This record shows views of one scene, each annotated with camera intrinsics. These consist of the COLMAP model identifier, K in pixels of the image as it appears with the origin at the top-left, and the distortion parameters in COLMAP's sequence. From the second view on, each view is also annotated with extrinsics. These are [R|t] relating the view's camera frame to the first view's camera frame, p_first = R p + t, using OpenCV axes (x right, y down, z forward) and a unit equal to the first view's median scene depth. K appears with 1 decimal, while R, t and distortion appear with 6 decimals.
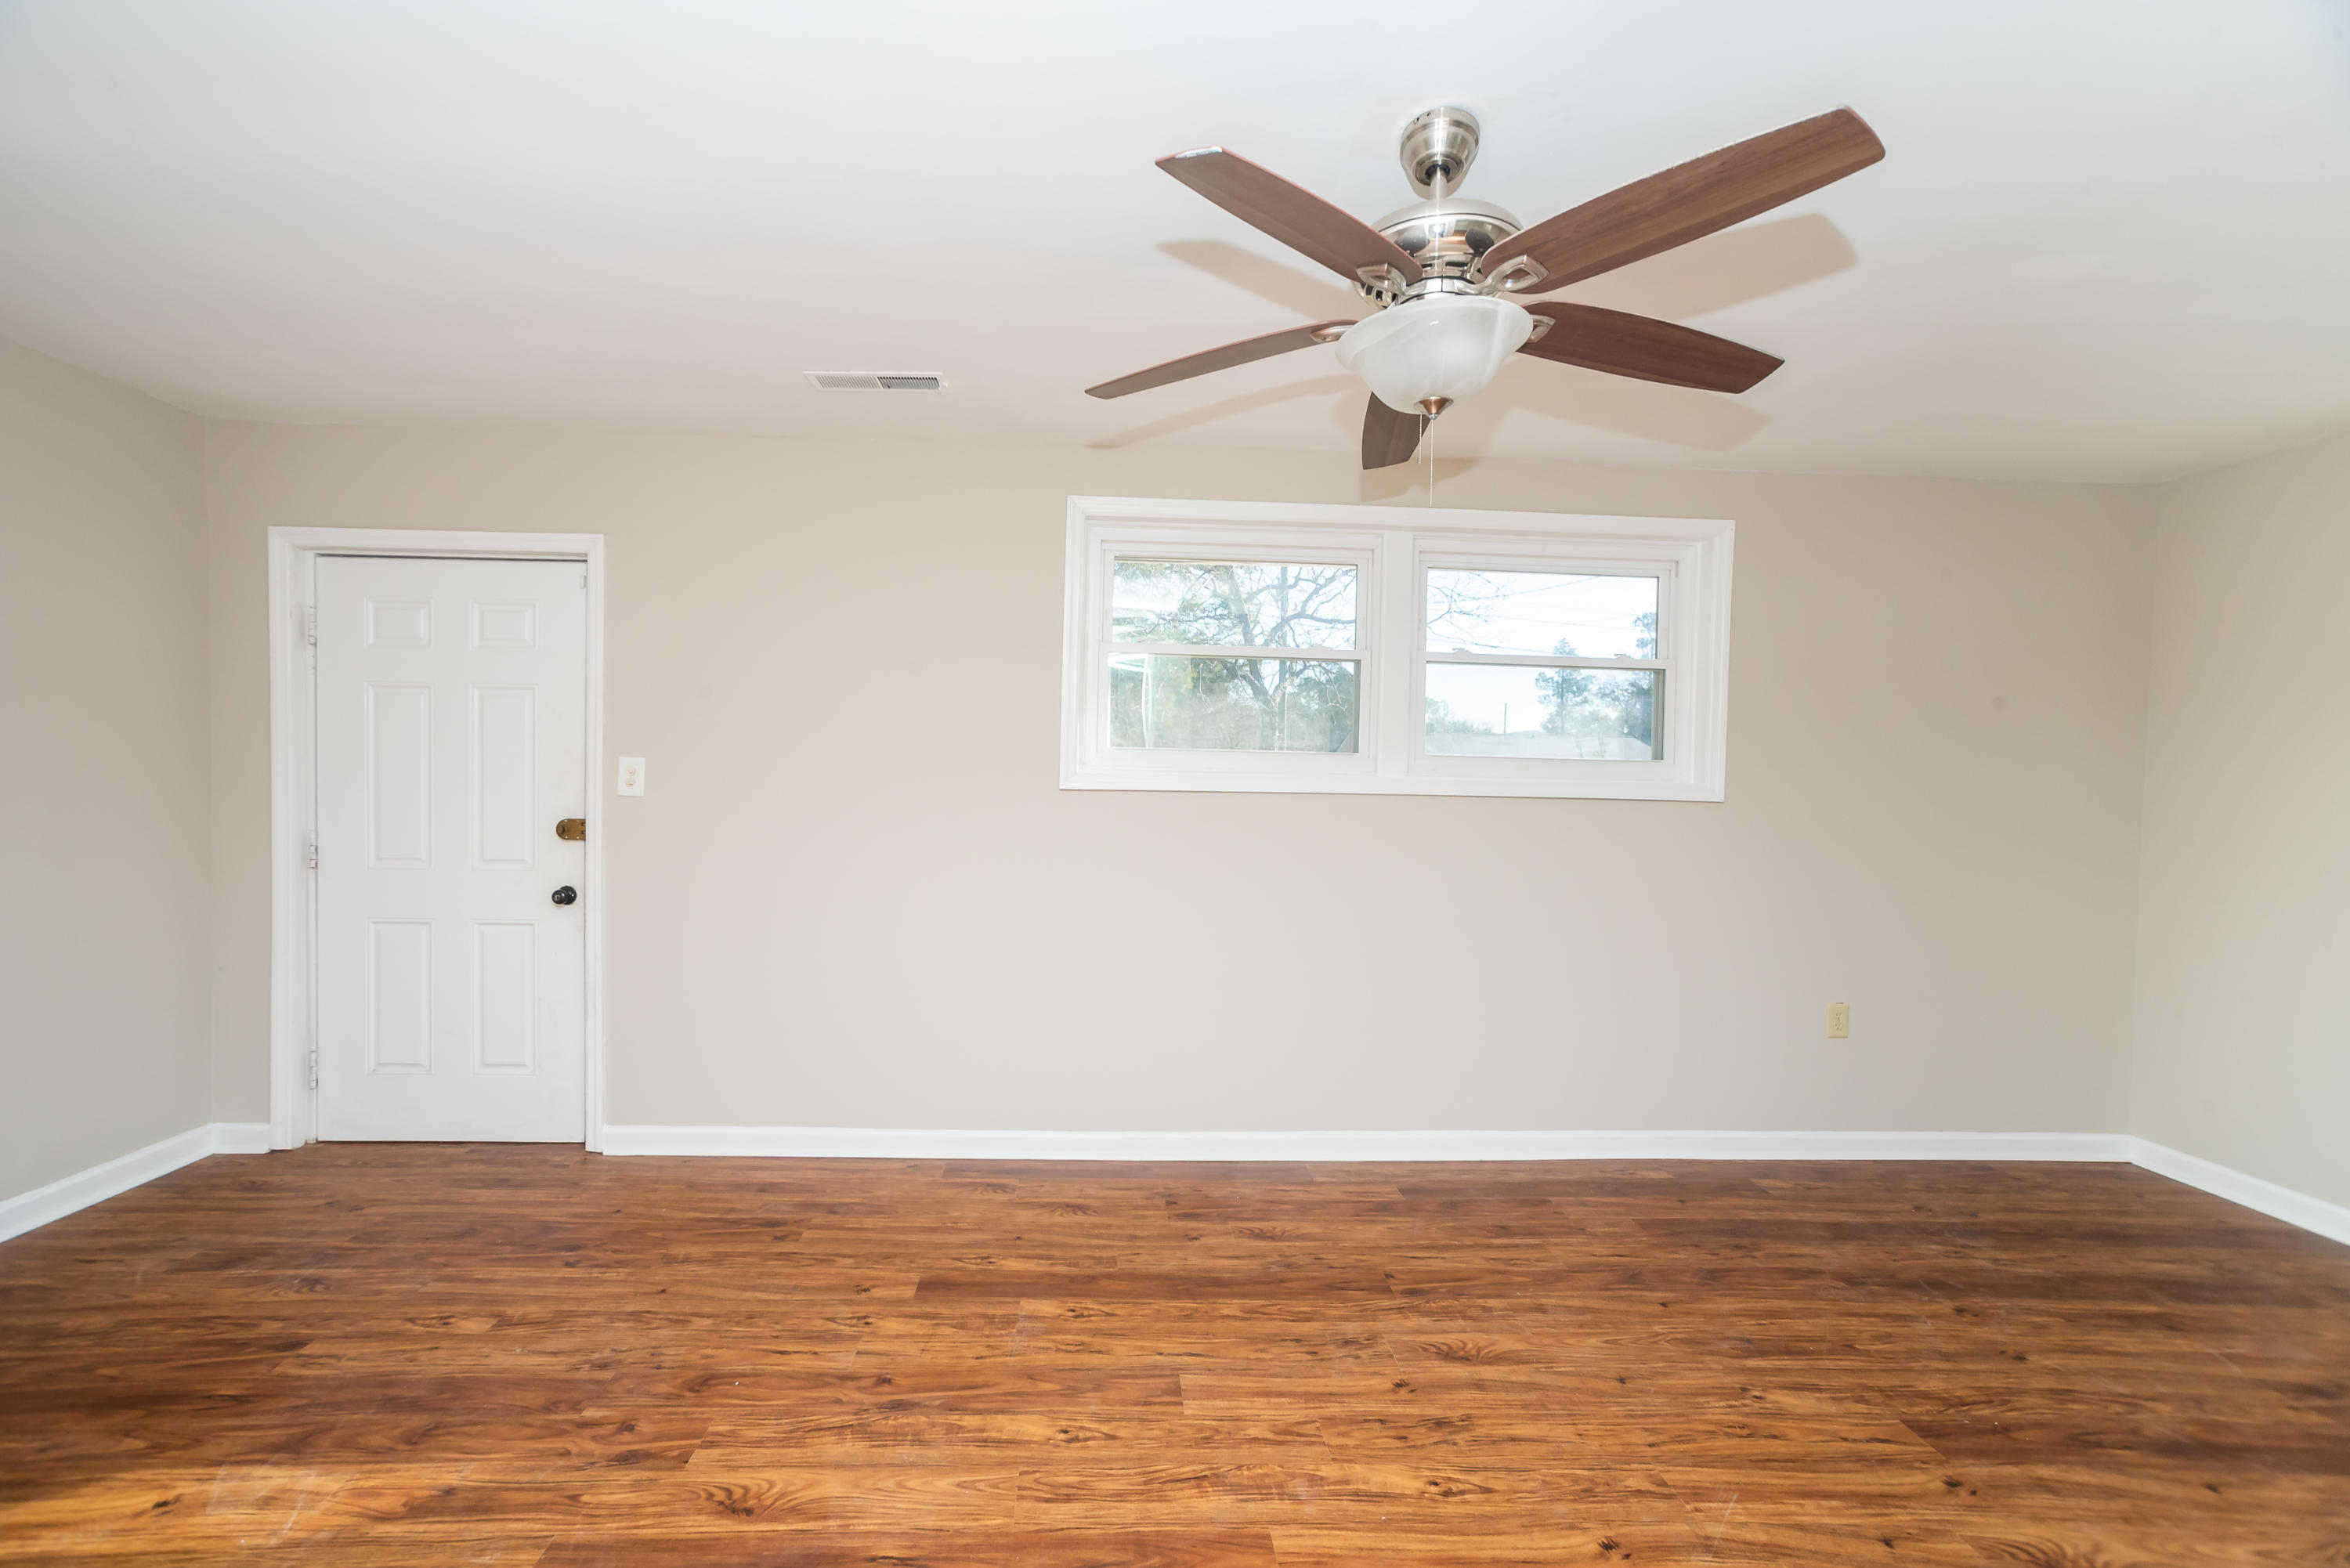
lens RADIAL K [[977.3, 0, 1129.3], [0, 977.3, 810.0], [0, 0, 1]] dist [-0.031329, 0.022920]
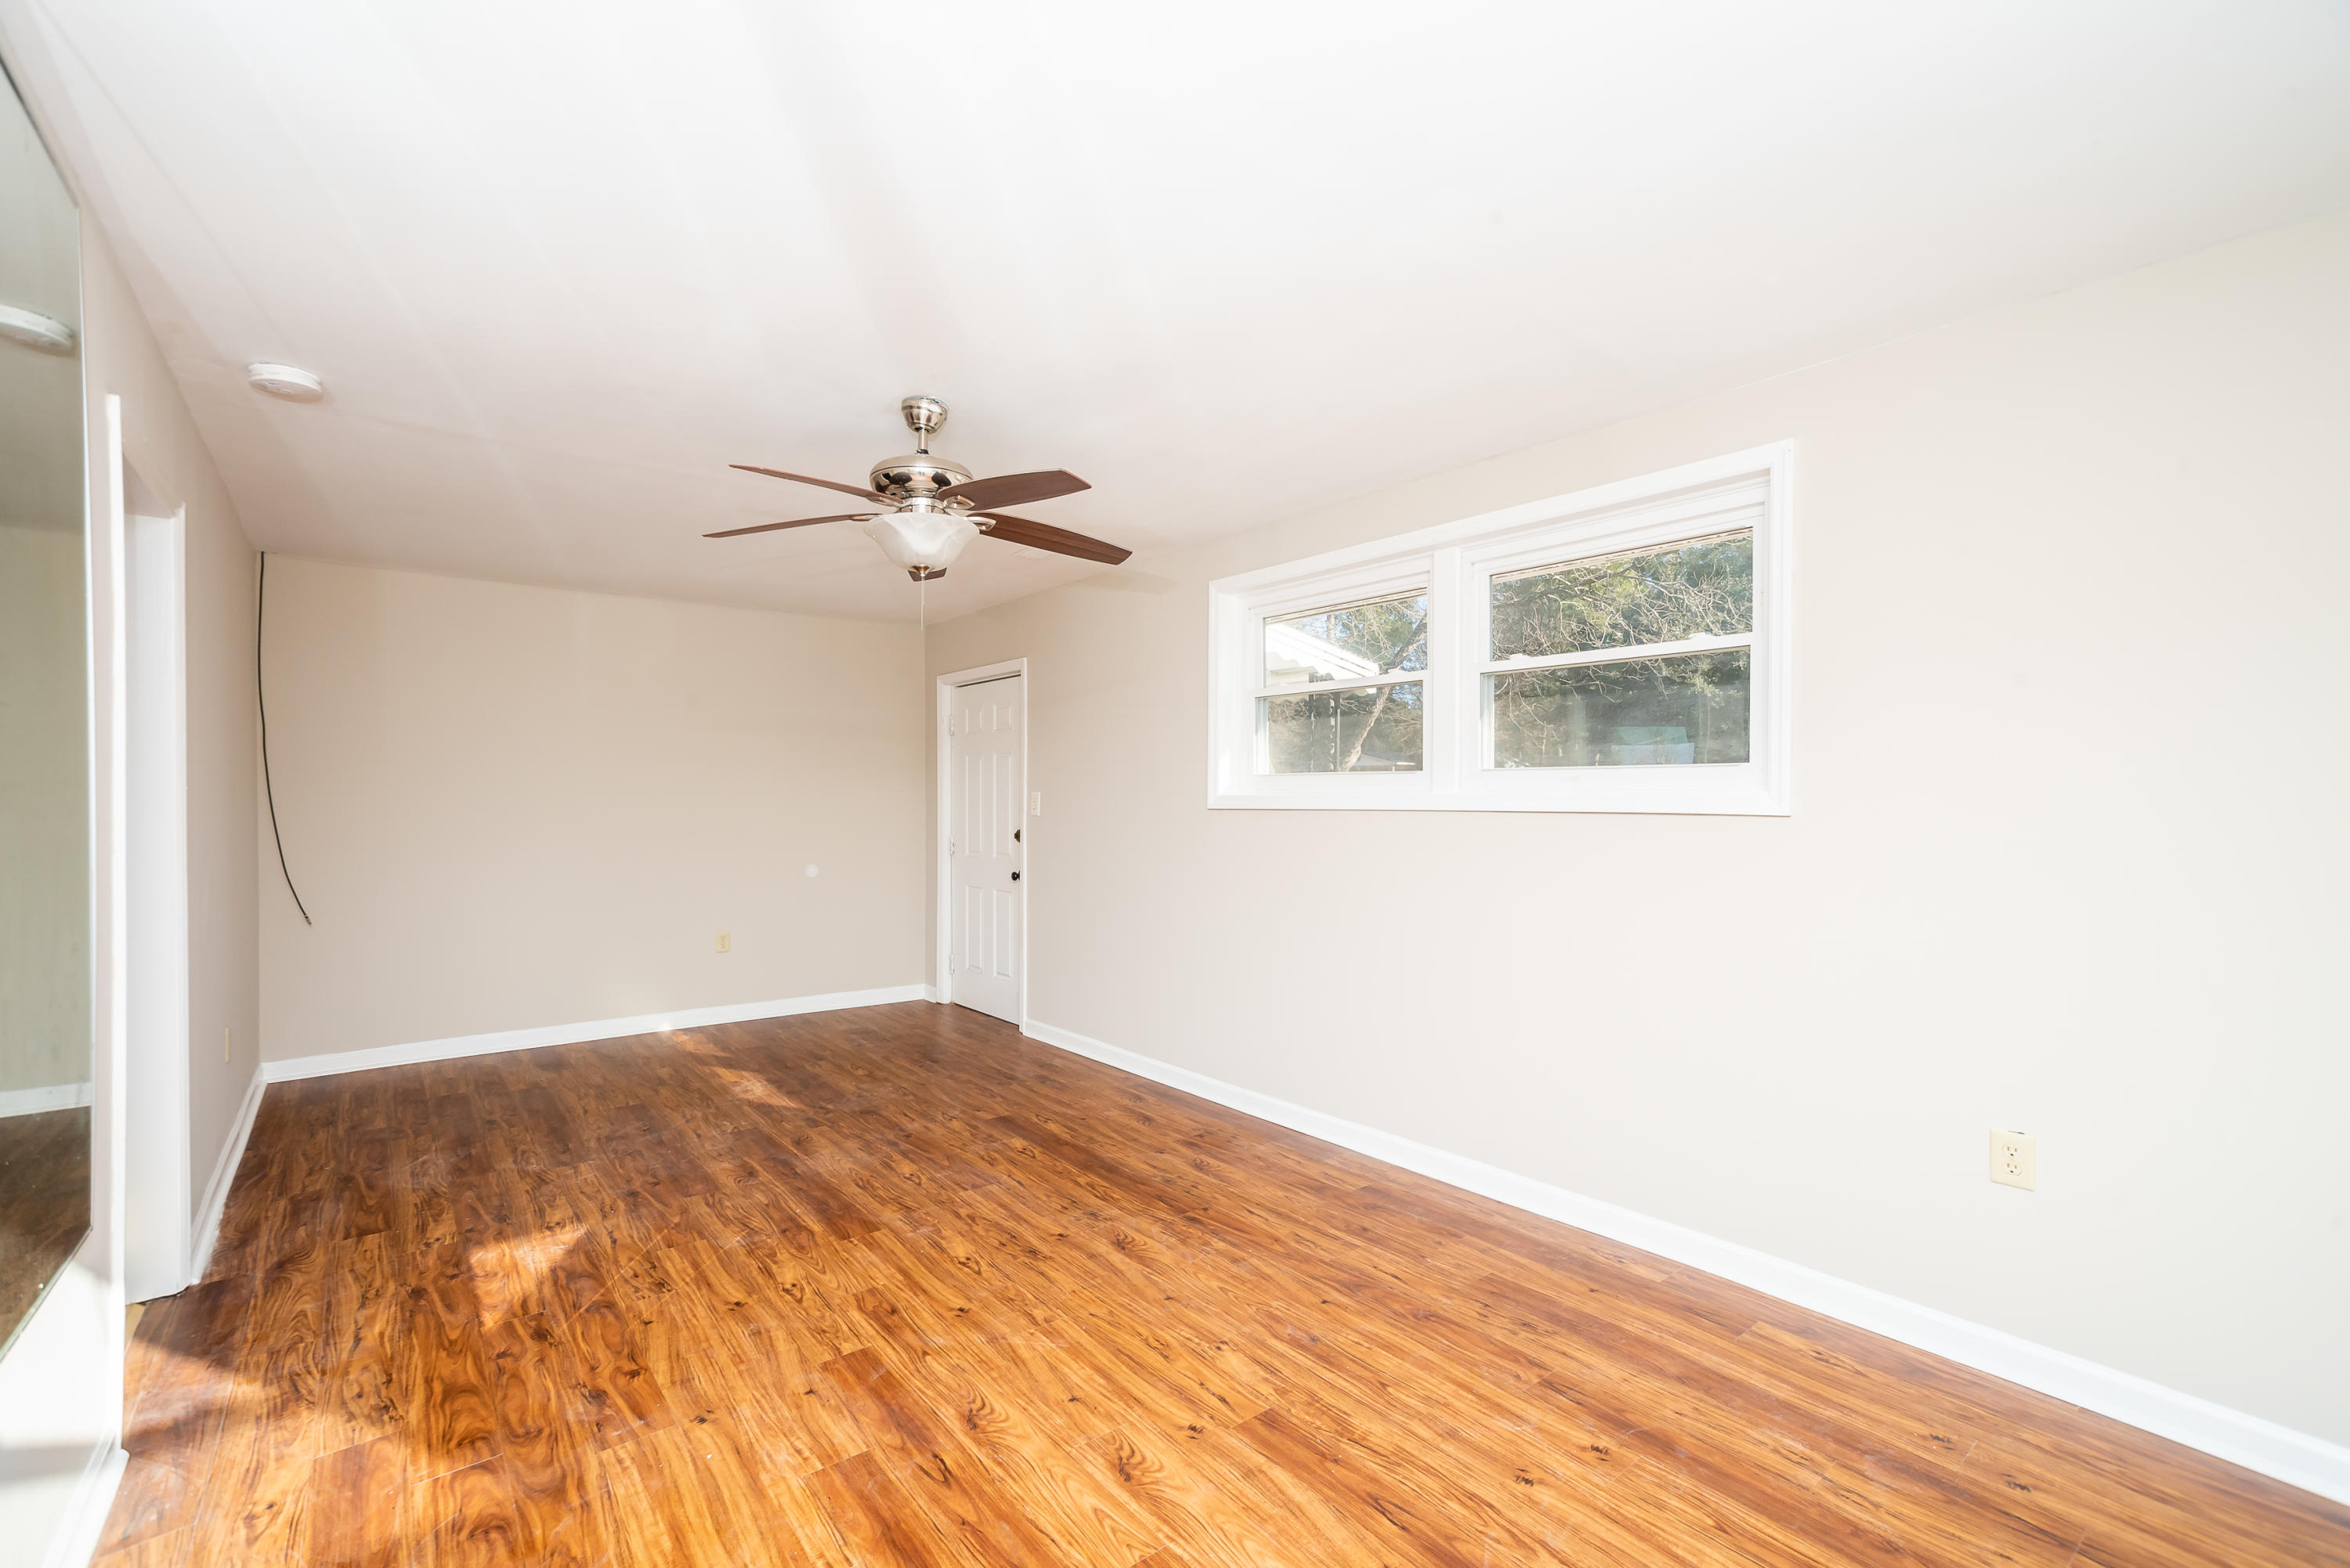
lens RADIAL K [[999.4, 0, 1142.7], [0, 999.4, 808.2], [0, 0, 1]] dist [-0.048571, 0.036422]
pose [[0.590604, -0.012239, -0.806869, 1.310835], [-0.014384, 0.999566, -0.025691, 0.017057], [0.806833, 0.026779, 0.590172, 0.212126]]
